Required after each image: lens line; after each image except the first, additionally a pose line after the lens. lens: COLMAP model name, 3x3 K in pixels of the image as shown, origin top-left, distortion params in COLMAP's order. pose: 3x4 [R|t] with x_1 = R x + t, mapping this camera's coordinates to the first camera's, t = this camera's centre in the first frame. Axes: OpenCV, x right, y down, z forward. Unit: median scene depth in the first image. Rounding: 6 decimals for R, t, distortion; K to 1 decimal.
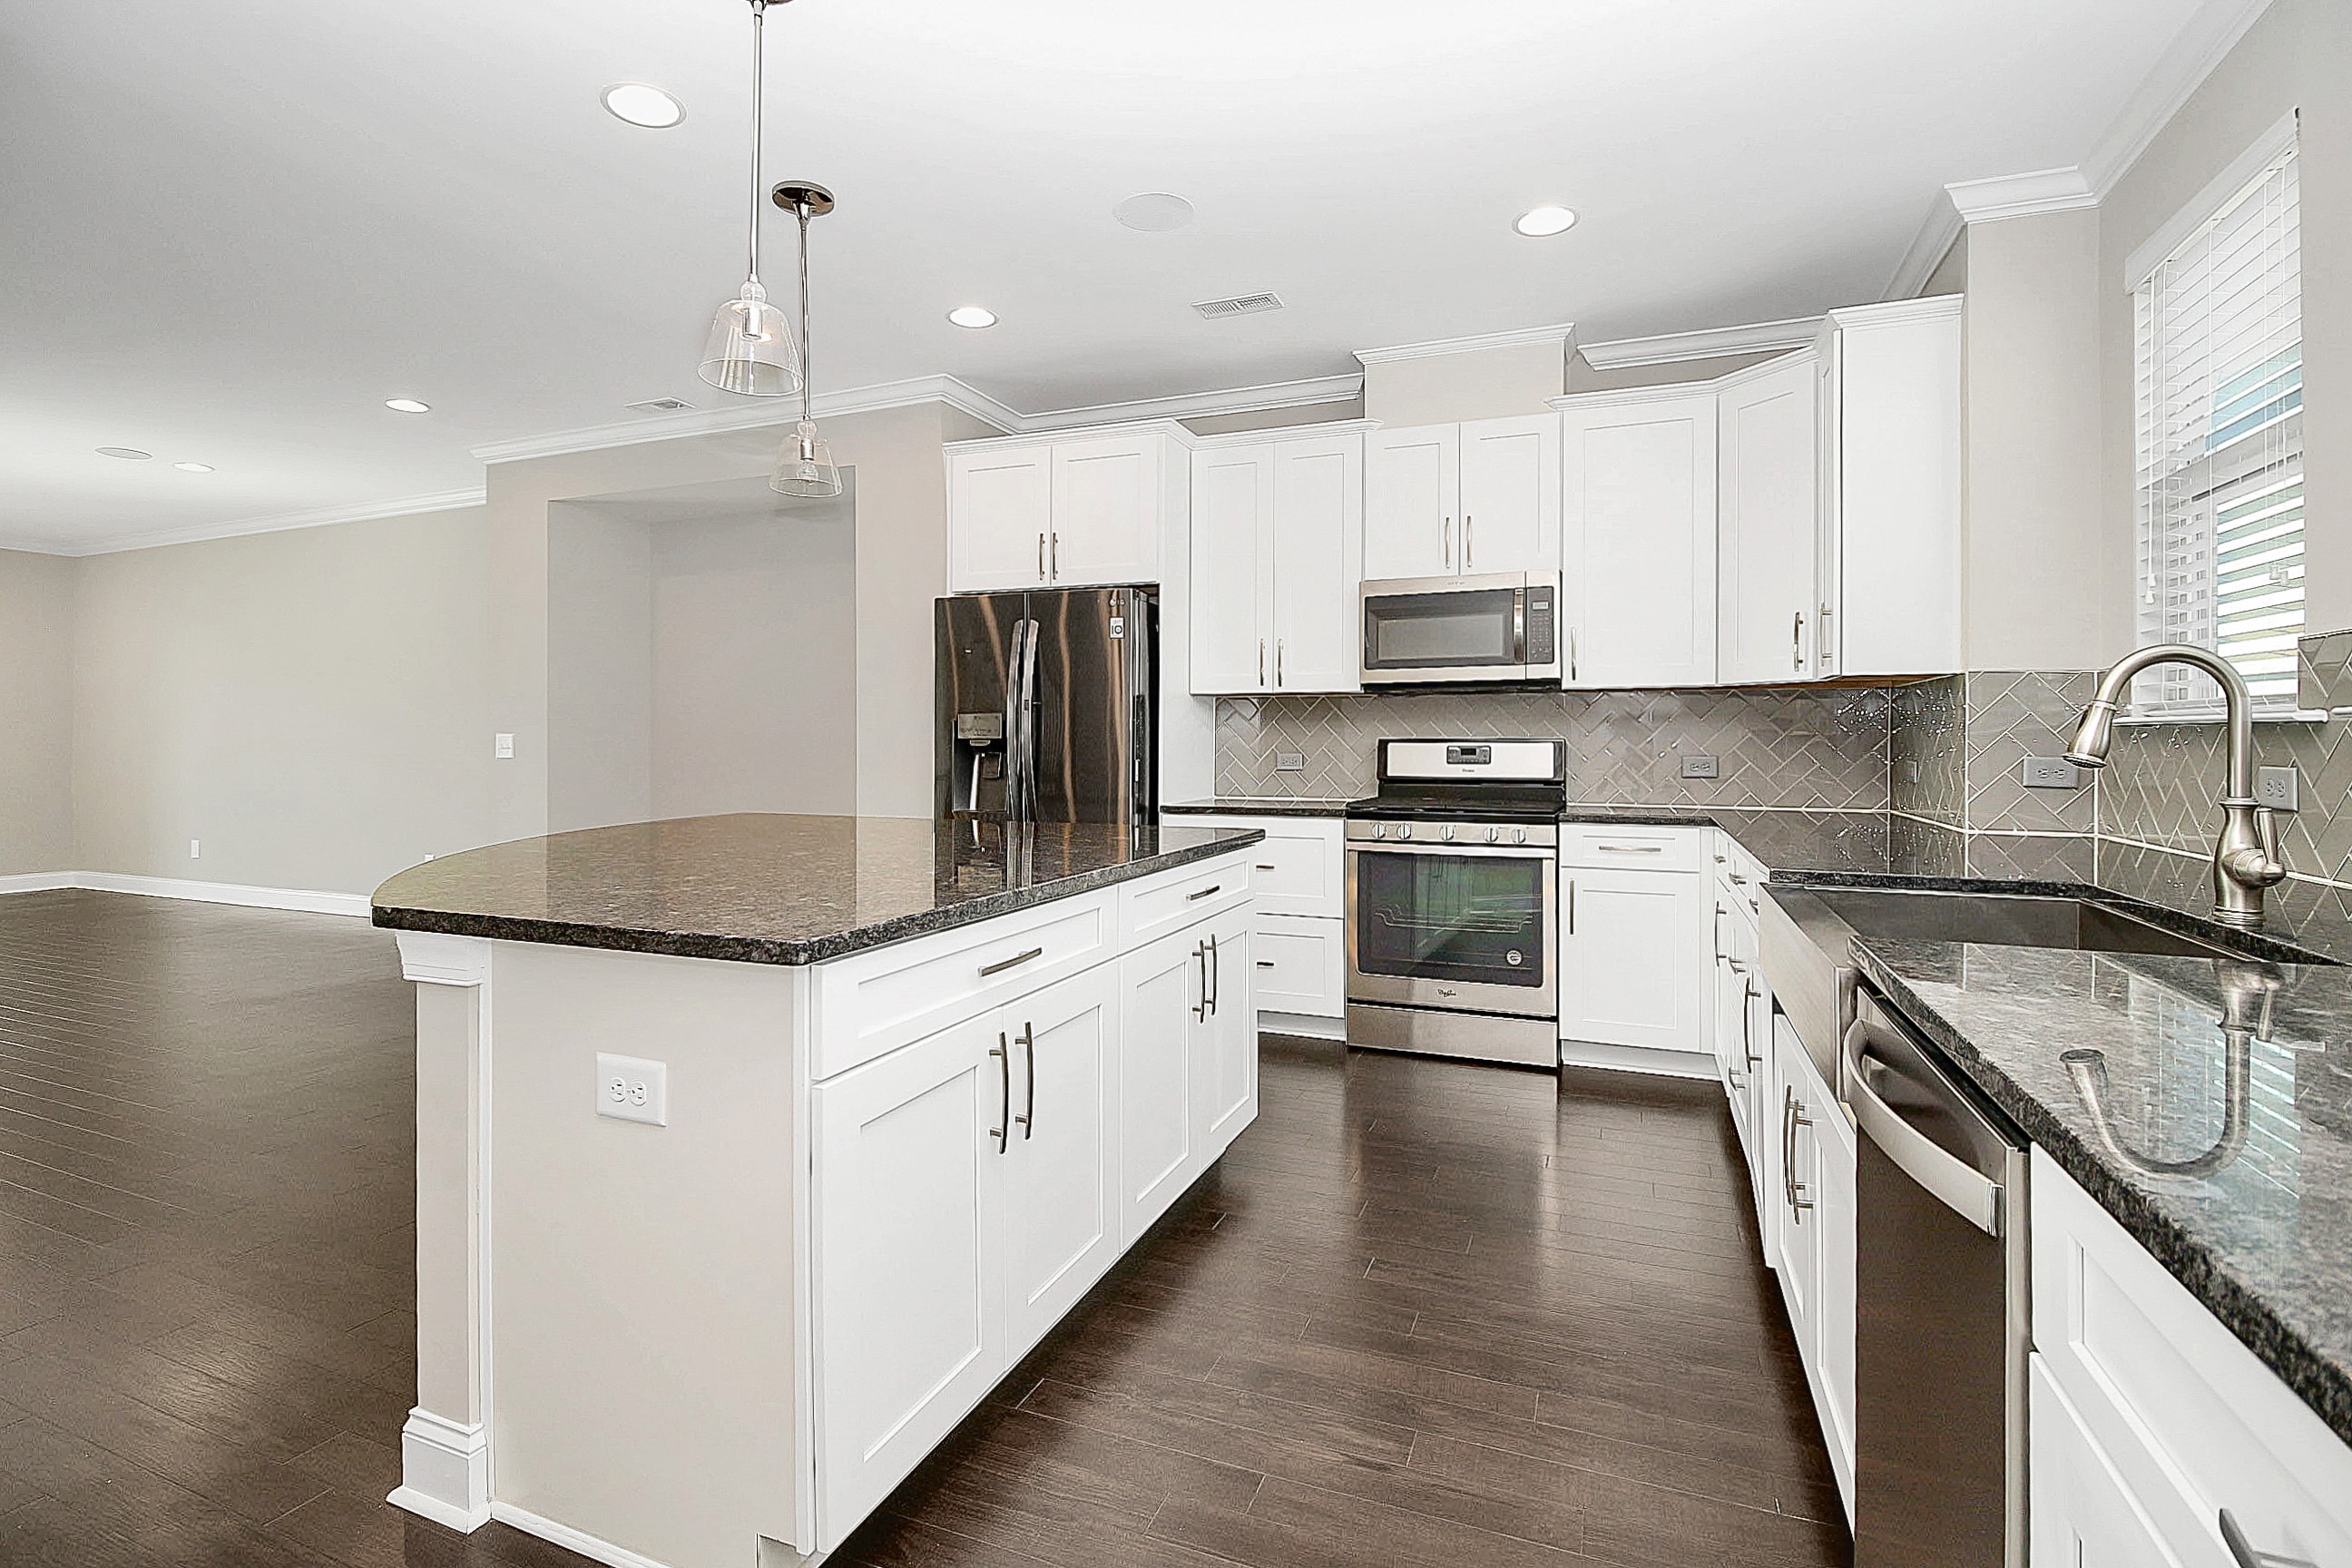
lens RADIAL K [[1094.0, 0, 1176.0], [0, 1094.0, 784.0], [0, 0, 1]] dist [0.000923, 0.000015]
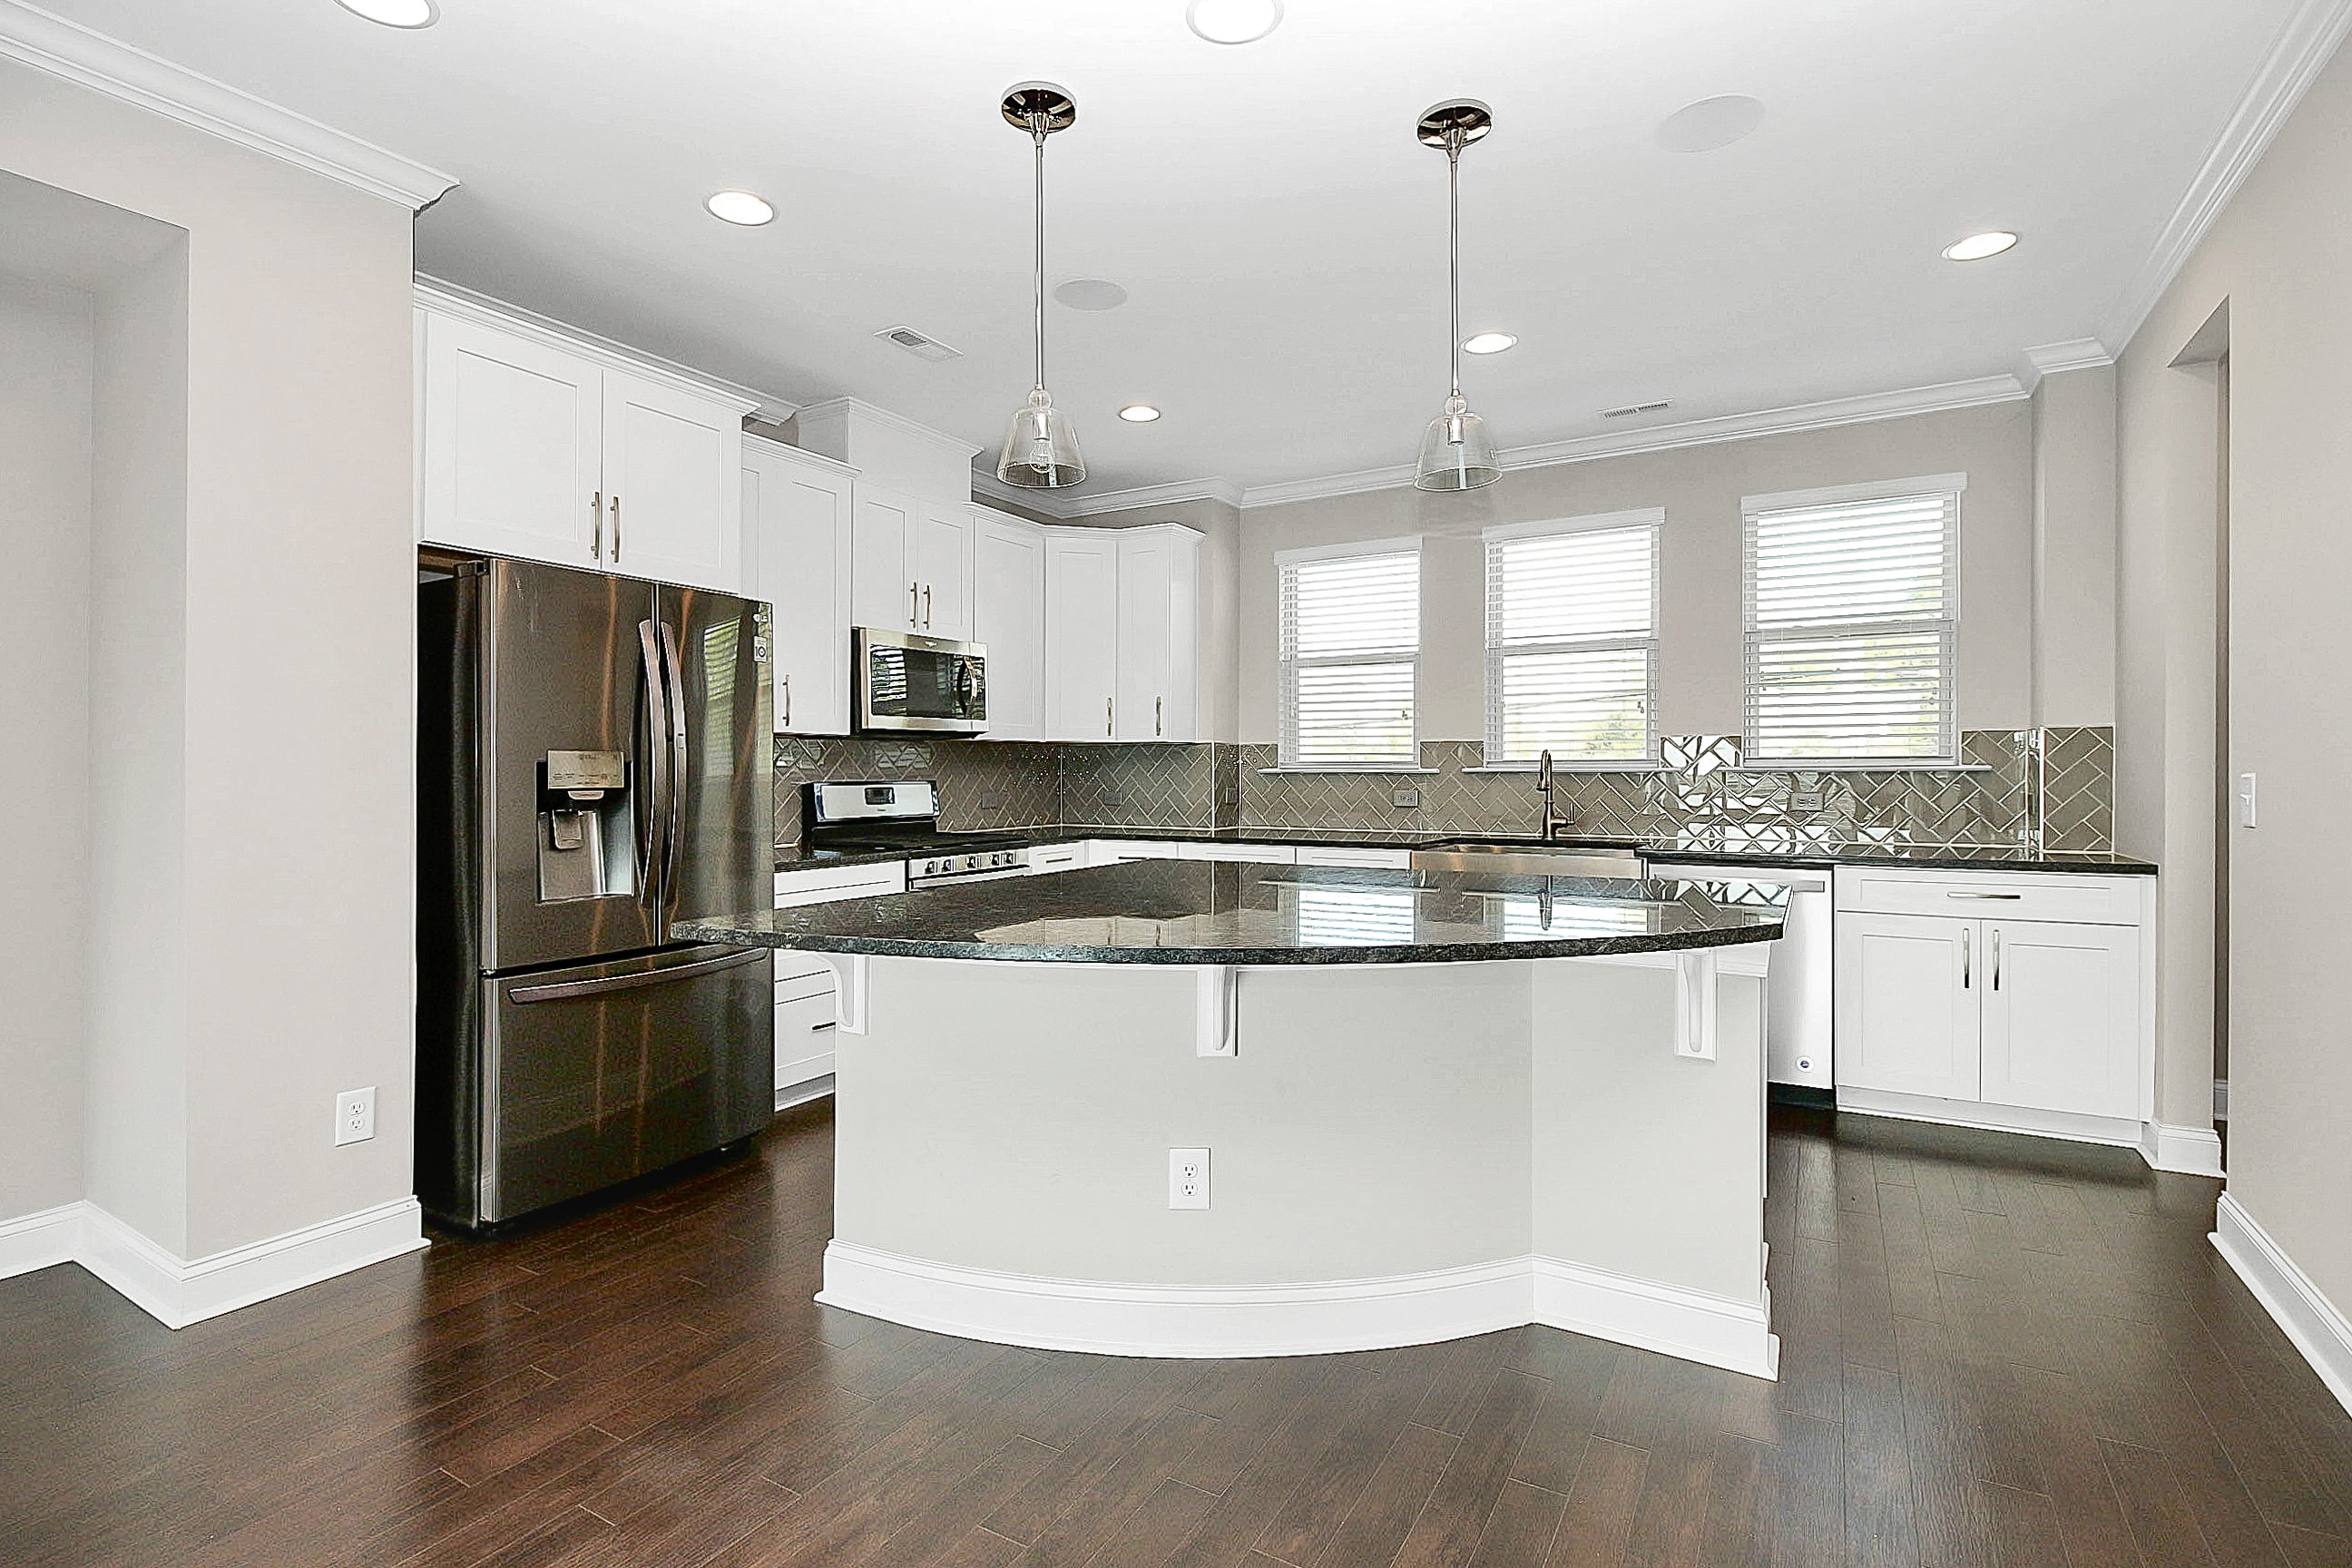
lens RADIAL K [[1094.0, 0, 1176.0], [0, 1094.0, 784.0], [0, 0, 1]] dist [0.000923, 0.000015]
pose [[0.154777, -0.013199, 0.987861, -0.766171], [0.056214, 0.998408, 0.004533, -0.026750], [-0.986349, 0.054830, 0.155273, 0.546105]]
